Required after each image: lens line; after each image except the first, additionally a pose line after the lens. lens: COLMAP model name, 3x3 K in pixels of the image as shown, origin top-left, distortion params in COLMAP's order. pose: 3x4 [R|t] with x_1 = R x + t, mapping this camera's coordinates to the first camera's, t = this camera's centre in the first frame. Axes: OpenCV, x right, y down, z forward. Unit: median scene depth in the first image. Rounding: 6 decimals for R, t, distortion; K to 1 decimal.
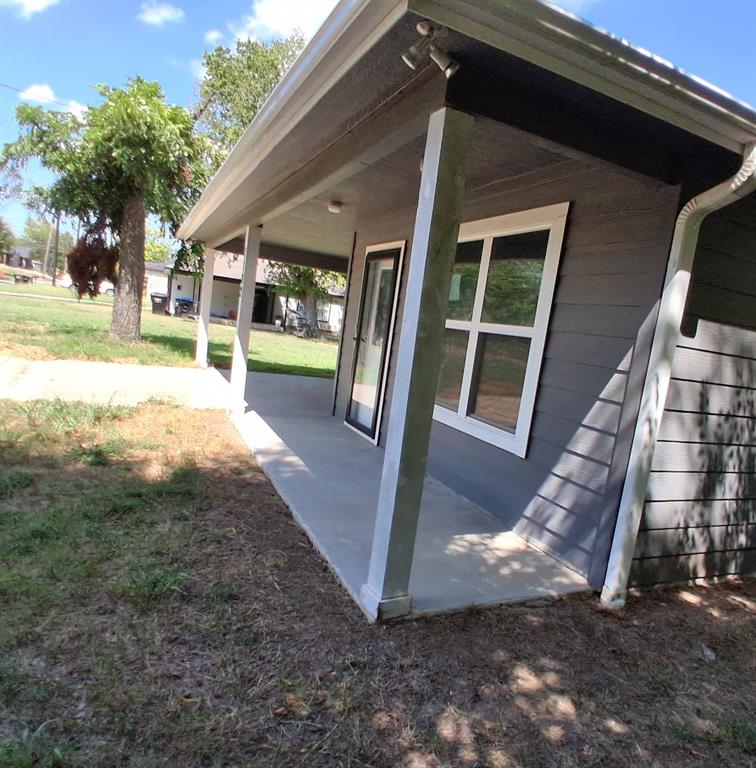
lens RADIAL K [[573.0, 0, 432.6], [0, 573.0, 414.7], [0, 0, 1]] dist [0.060273, -0.079592]
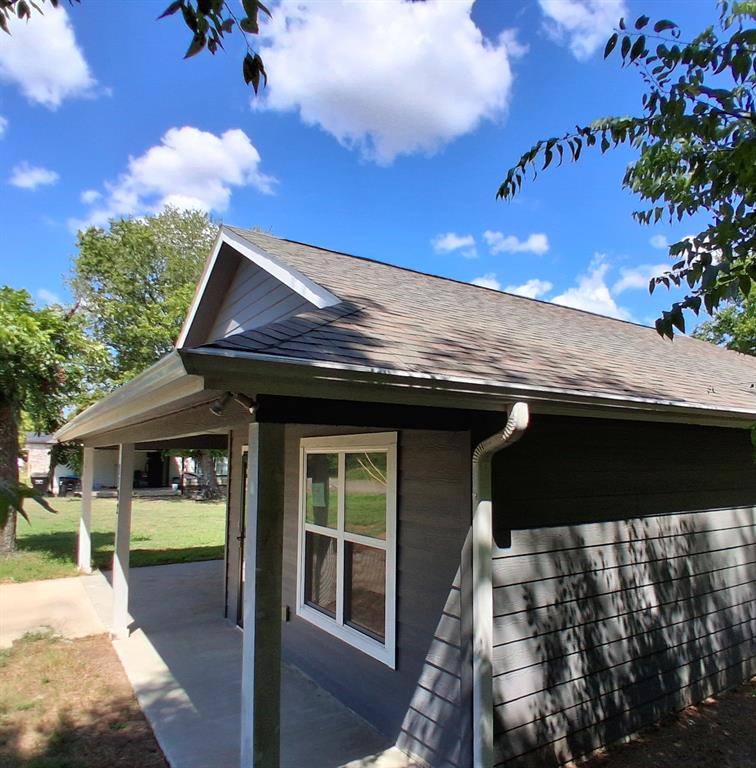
lens RADIAL K [[588.4, 0, 427.7], [0, 588.4, 405.0], [0, 0, 1]] dist [0.081243, -0.095411]
pose [[0.980142, -0.140839, 0.139590, 0.132508], [0.166398, 0.967052, -0.192671, -0.172078], [-0.107855, 0.212072, 0.971284, -0.177037]]
